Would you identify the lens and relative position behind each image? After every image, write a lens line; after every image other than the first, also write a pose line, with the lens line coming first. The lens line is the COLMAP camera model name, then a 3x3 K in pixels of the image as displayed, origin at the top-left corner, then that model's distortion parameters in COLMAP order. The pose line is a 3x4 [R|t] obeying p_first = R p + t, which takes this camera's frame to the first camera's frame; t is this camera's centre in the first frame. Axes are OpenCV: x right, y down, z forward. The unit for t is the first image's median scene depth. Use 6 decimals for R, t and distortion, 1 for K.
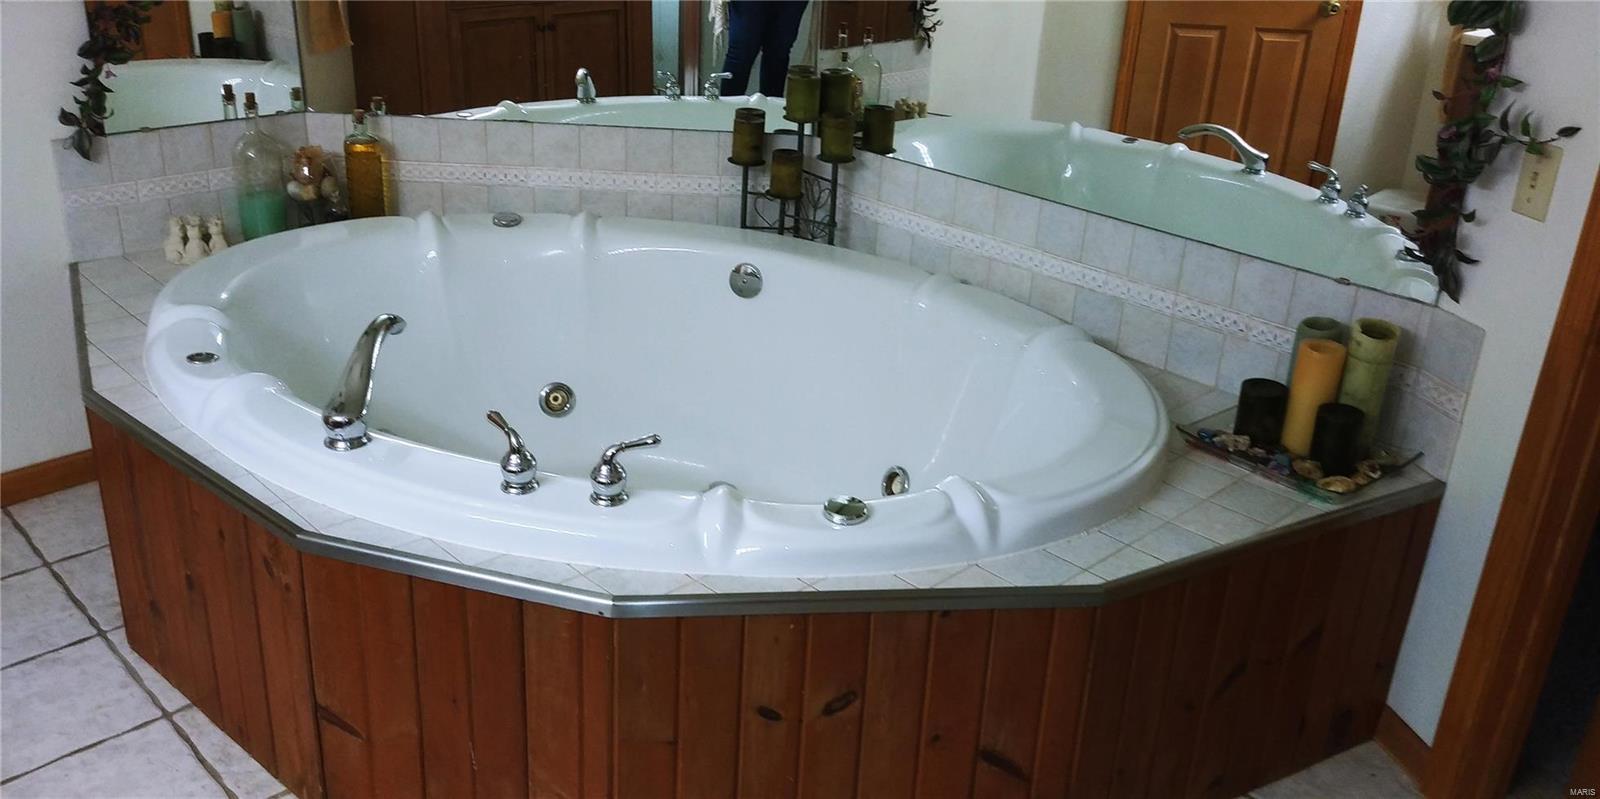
lens RADIAL K [[1308.5, 0, 807.1], [0, 1308.5, 373.7], [0, 0, 1]] dist [0.046895, -0.077521]
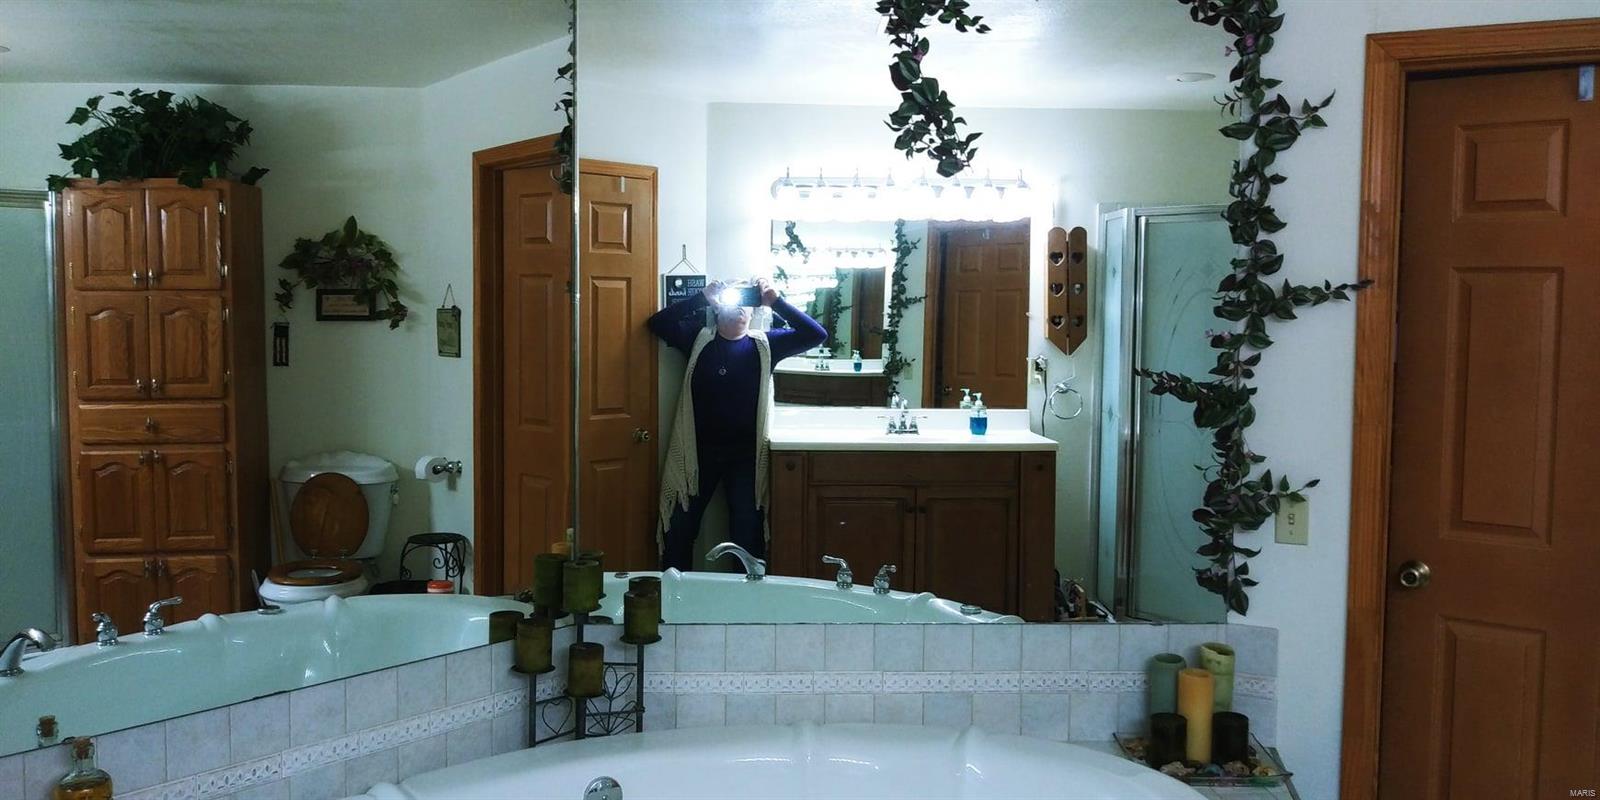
lens RADIAL K [[1308.5, 0, 807.1], [0, 1308.5, 374.2], [0, 0, 1]] dist [0.046895, -0.077521]
pose [[0.649808, -0.080011, 0.755876, -0.611038], [0.313340, 0.934213, -0.170482, -0.146610], [-0.692509, 0.347626, 0.632129, 0.260255]]
